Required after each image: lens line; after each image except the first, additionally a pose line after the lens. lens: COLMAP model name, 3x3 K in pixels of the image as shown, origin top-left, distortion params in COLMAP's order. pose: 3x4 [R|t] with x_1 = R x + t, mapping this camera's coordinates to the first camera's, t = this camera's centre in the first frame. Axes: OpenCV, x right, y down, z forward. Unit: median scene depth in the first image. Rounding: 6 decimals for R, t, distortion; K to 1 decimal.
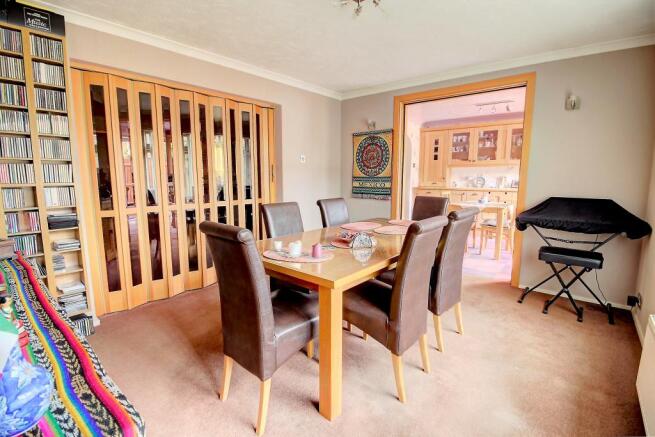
lens RADIAL K [[307.3, 0, 323.6], [0, 307.3, 218.1], [0, 0, 1]] dist [-0.015473, -0.002274]
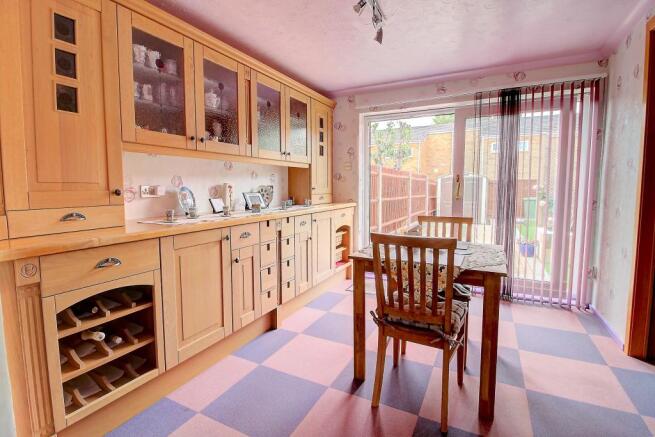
lens RADIAL K [[307.3, 0, 320.3], [0, 307.3, 213.5], [0, 0, 1]] dist [-0.015473, -0.002274]
pose [[-0.214091, -0.089453, 0.972709, 0.116378], [0.129100, 0.984472, 0.118949, -0.127034], [-0.968245, 0.151043, -0.199218, 0.928925]]
